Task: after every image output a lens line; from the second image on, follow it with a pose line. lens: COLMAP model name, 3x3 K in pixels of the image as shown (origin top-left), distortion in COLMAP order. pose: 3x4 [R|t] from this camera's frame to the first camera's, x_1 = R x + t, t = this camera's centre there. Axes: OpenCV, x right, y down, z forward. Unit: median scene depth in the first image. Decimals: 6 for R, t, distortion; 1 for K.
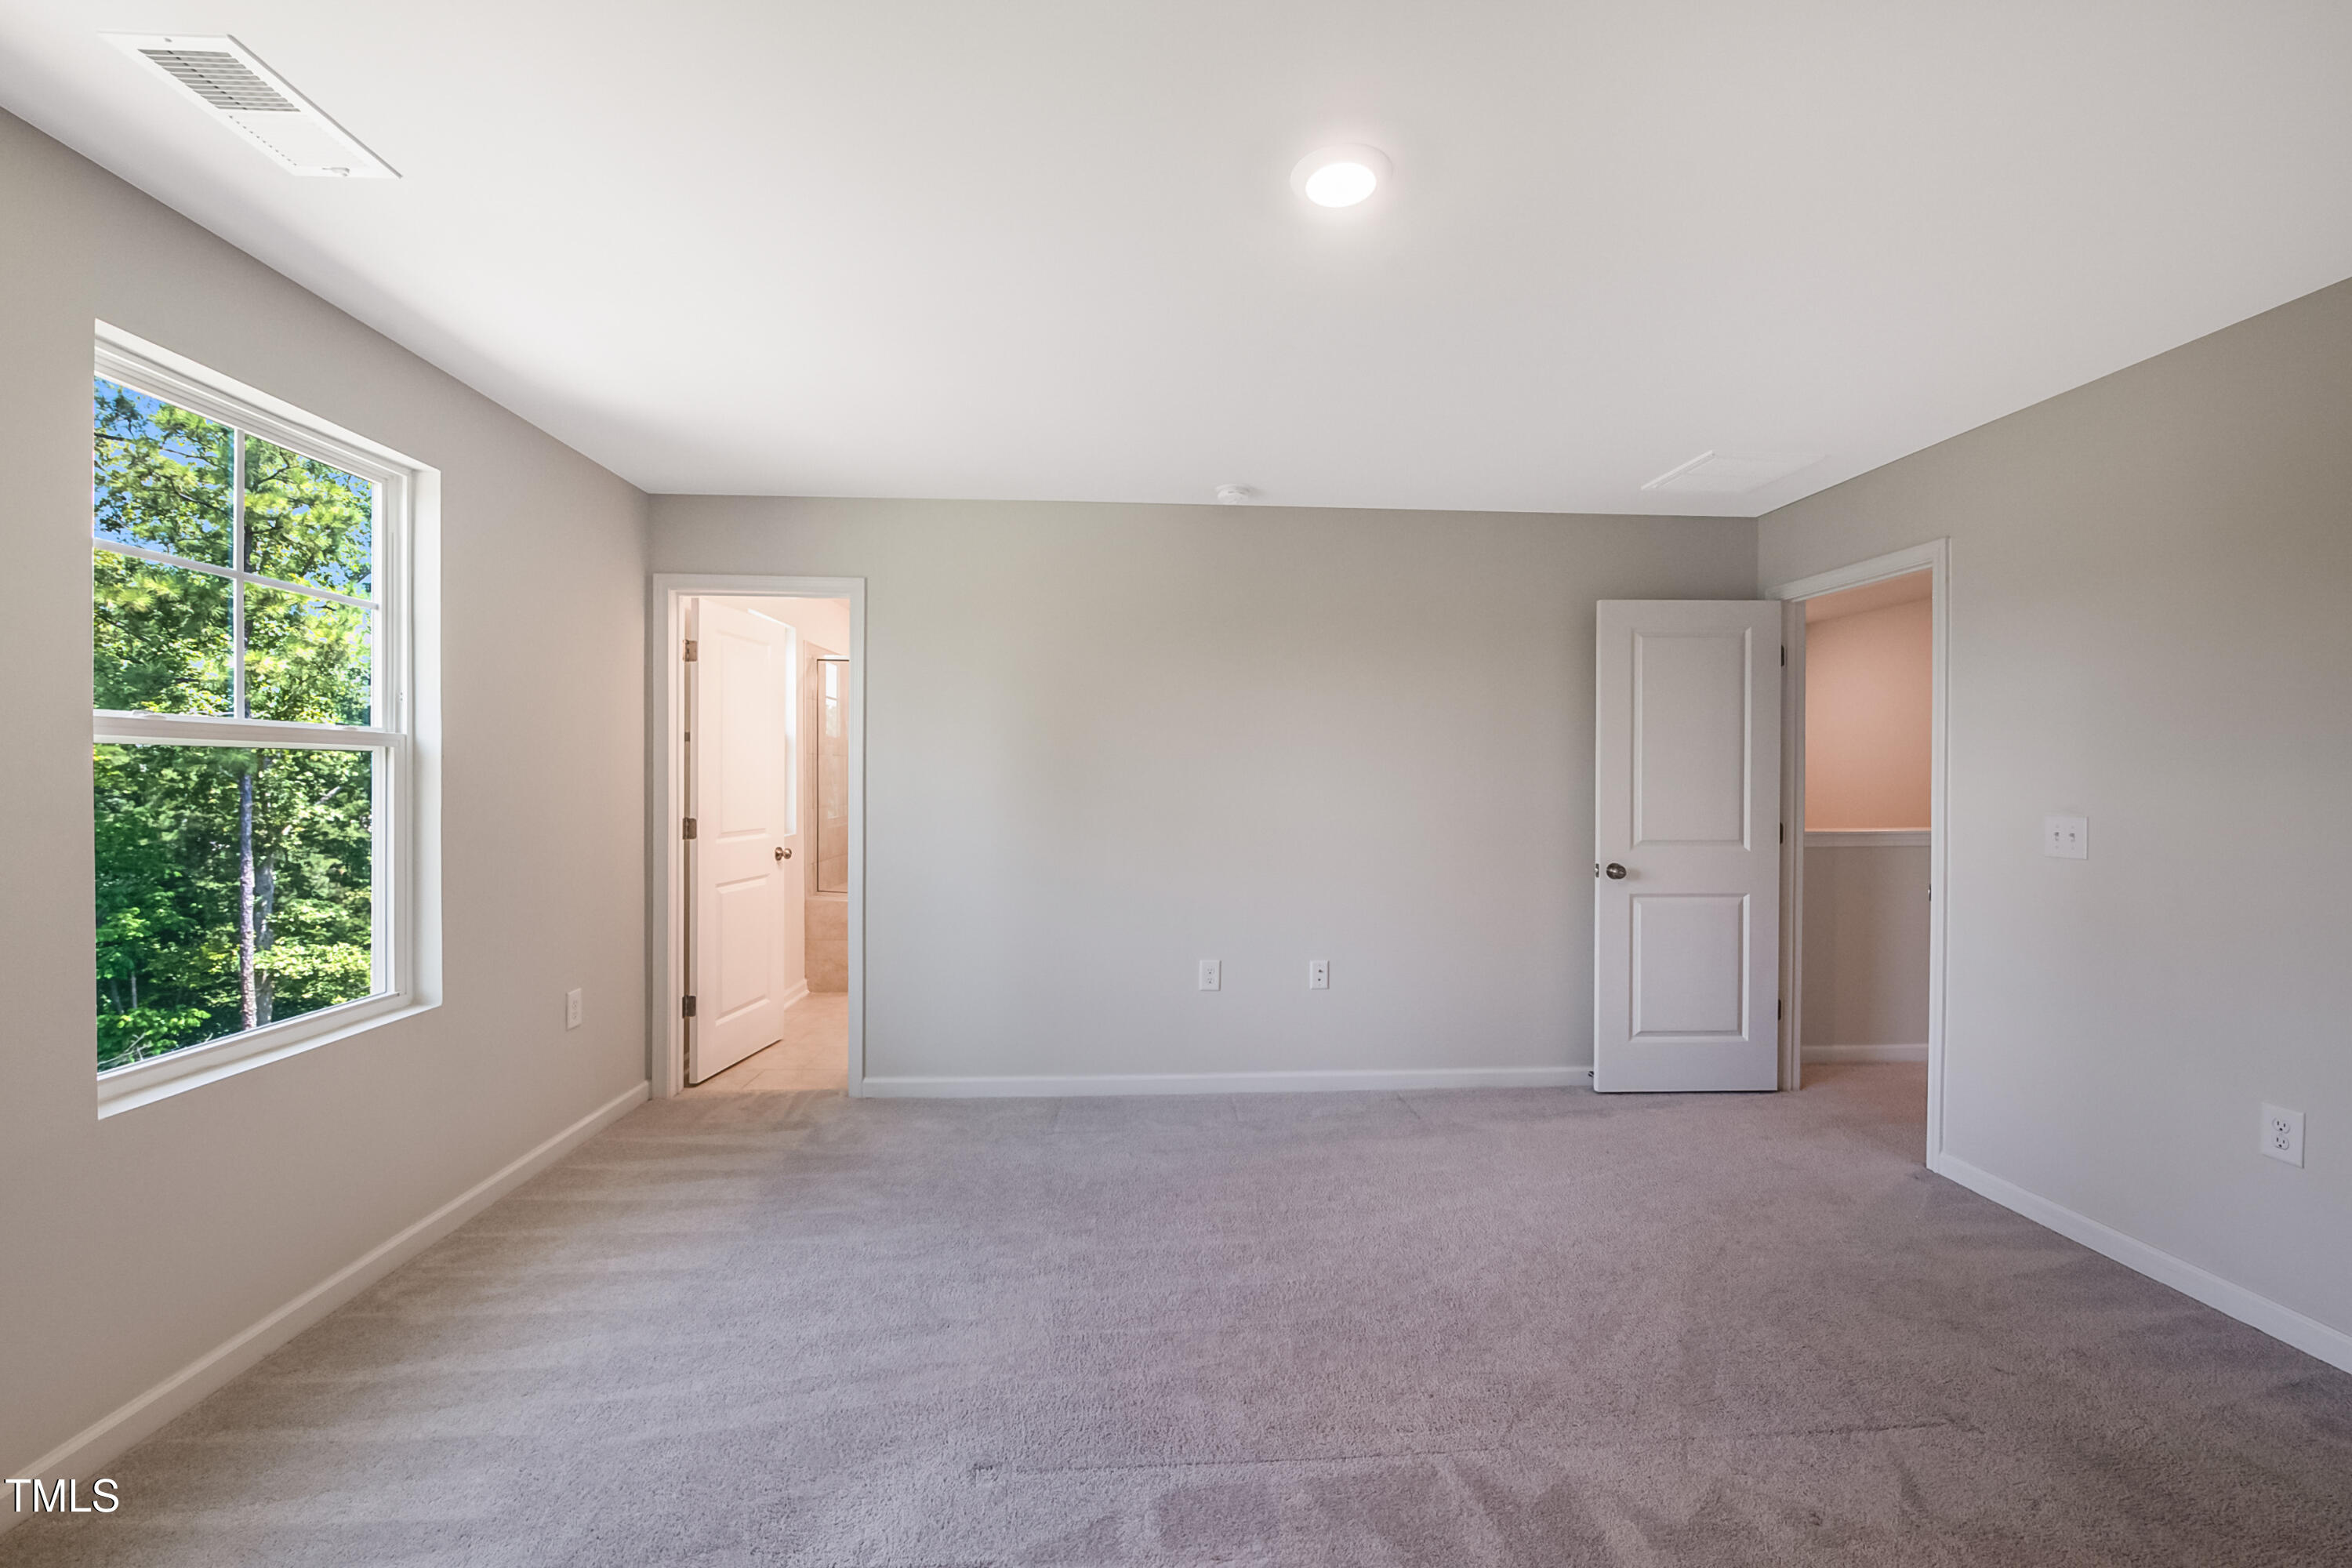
lens RADIAL K [[903.8, 0, 1186.8], [0, 903.8, 789.7], [0, 0, 1]] dist [0.019426, 0.000226]
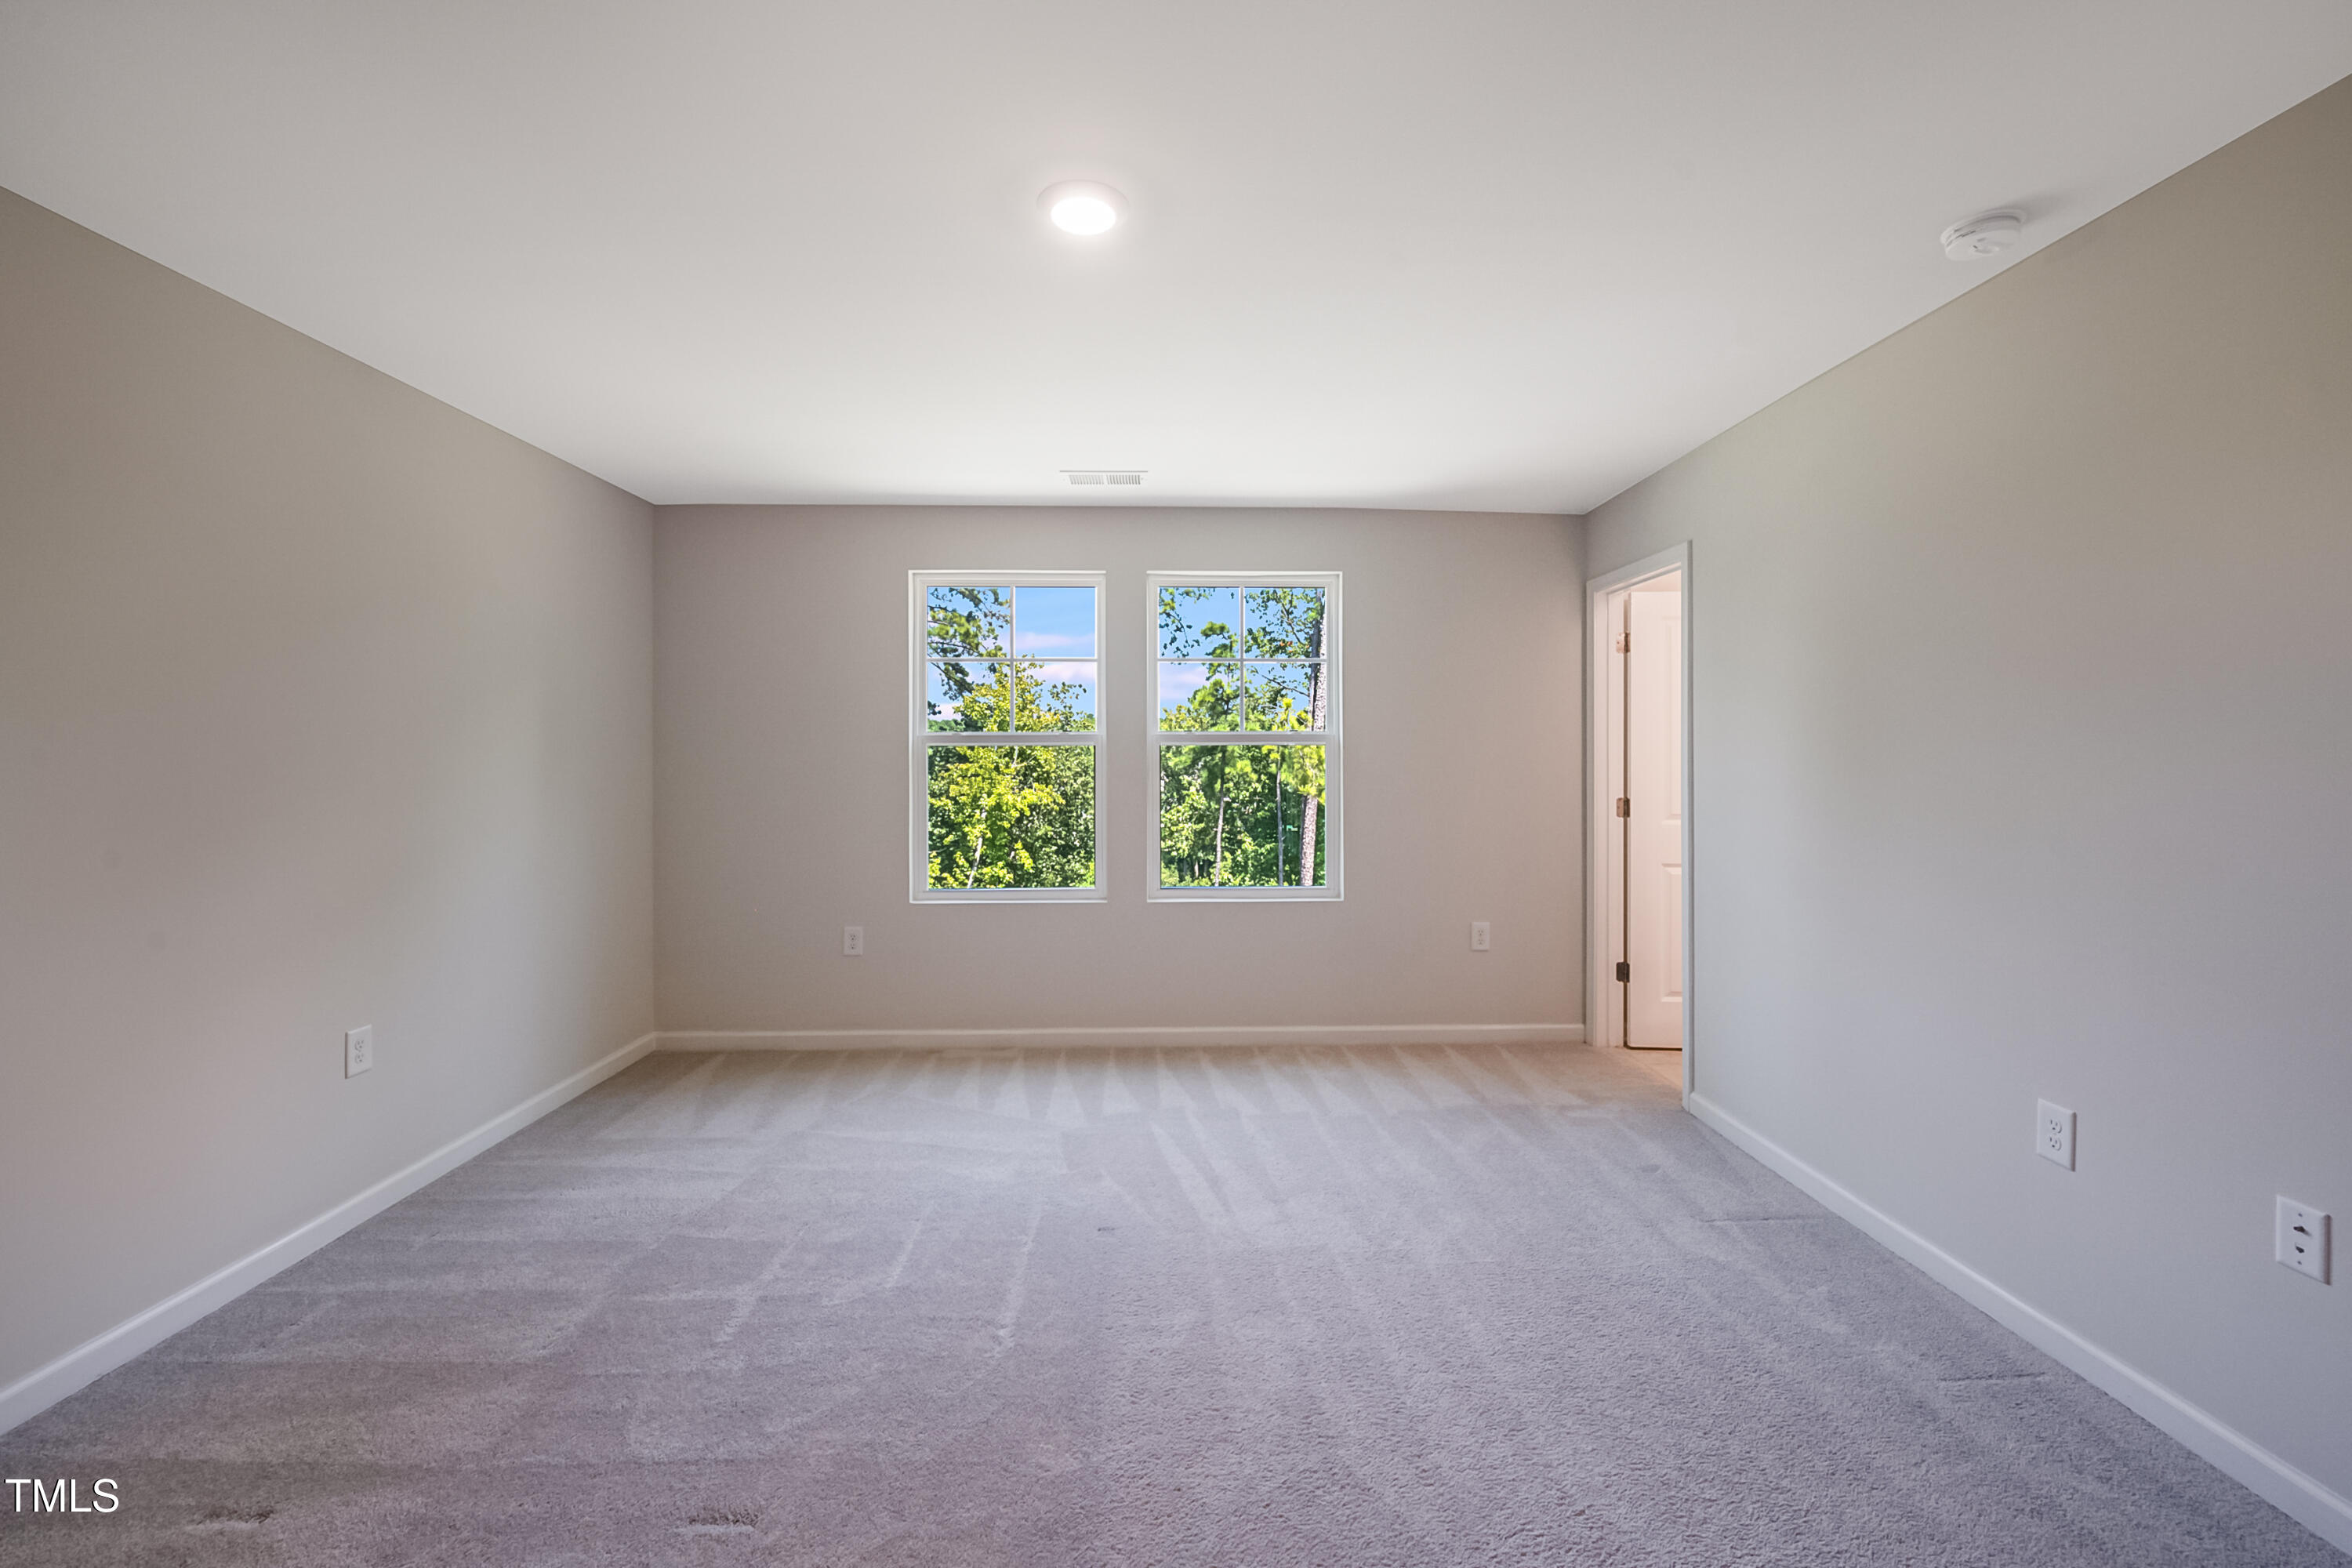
lens RADIAL K [[903.8, 0, 1177.9], [0, 903.8, 764.7], [0, 0, 1]] dist [0.019426, 0.000226]
pose [[0.033417, 0.006781, -0.999418, 0.699209], [-0.011313, 0.999915, 0.006406, -0.011374], [0.999377, 0.011092, 0.033491, 0.590600]]
